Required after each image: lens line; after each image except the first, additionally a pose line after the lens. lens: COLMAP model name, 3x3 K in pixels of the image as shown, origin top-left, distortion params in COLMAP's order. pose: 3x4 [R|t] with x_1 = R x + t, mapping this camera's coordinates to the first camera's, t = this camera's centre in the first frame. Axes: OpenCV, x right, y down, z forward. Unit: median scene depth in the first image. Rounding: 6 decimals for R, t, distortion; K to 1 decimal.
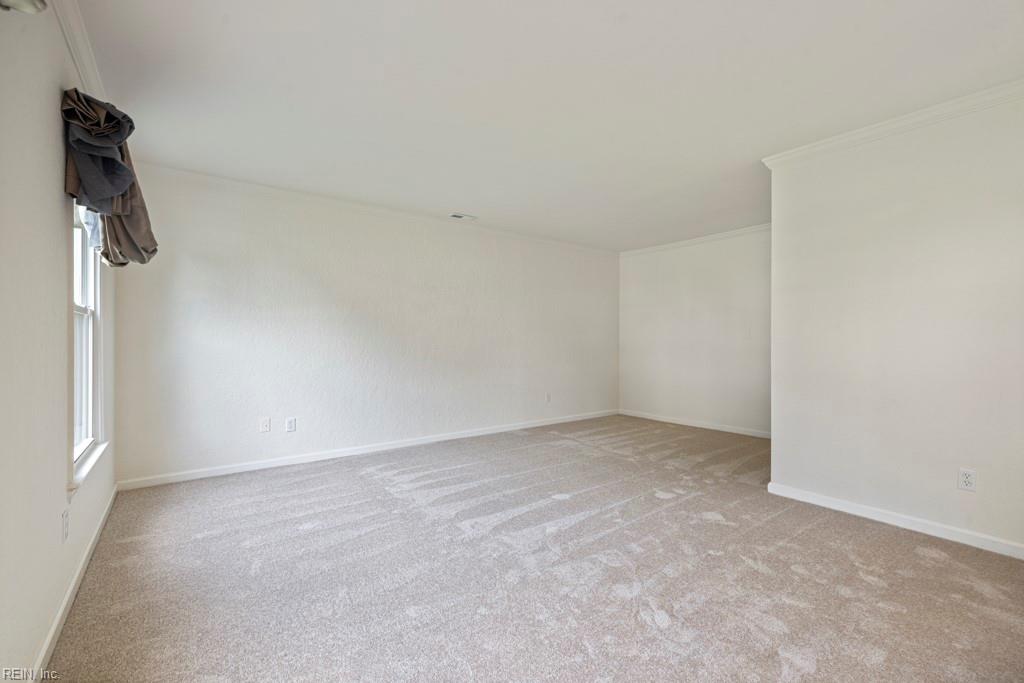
lens RADIAL K [[437.4, 0, 514.3], [0, 437.4, 342.4], [0, 0, 1]] dist [0.003158, 0.000219]
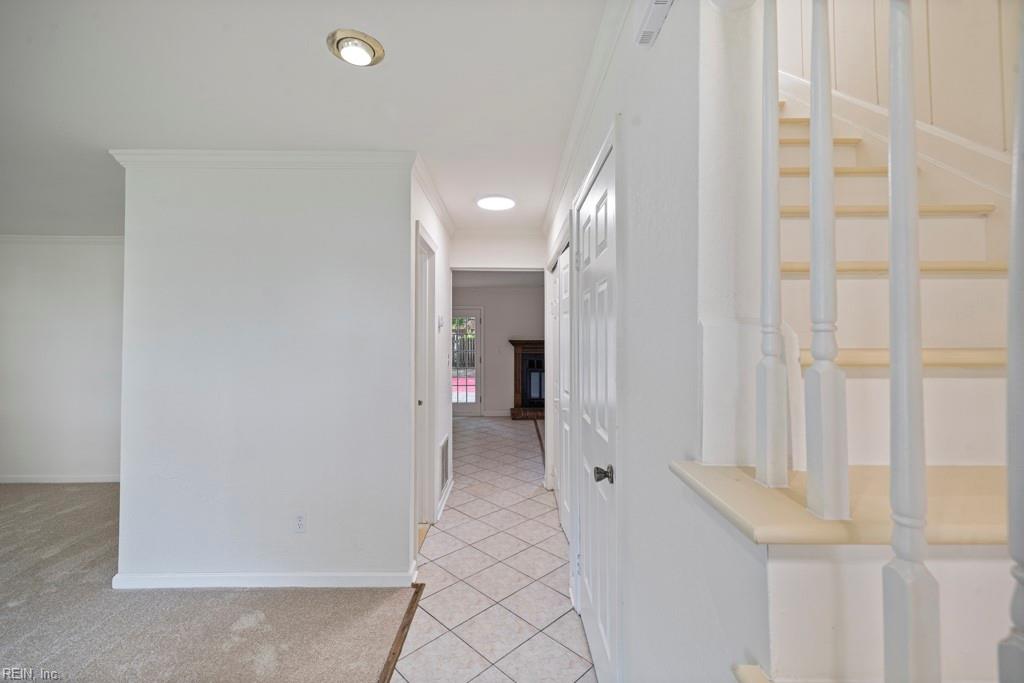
lens RADIAL K [[437.4, 0, 512.6], [0, 437.4, 338.8], [0, 0, 1]] dist [0.003158, 0.000219]
pose [[0.602075, 0.004032, 0.798429, 0.381134], [0.005086, 0.999948, -0.008885, -0.079651], [-0.798423, 0.009411, 0.602023, -0.015508]]
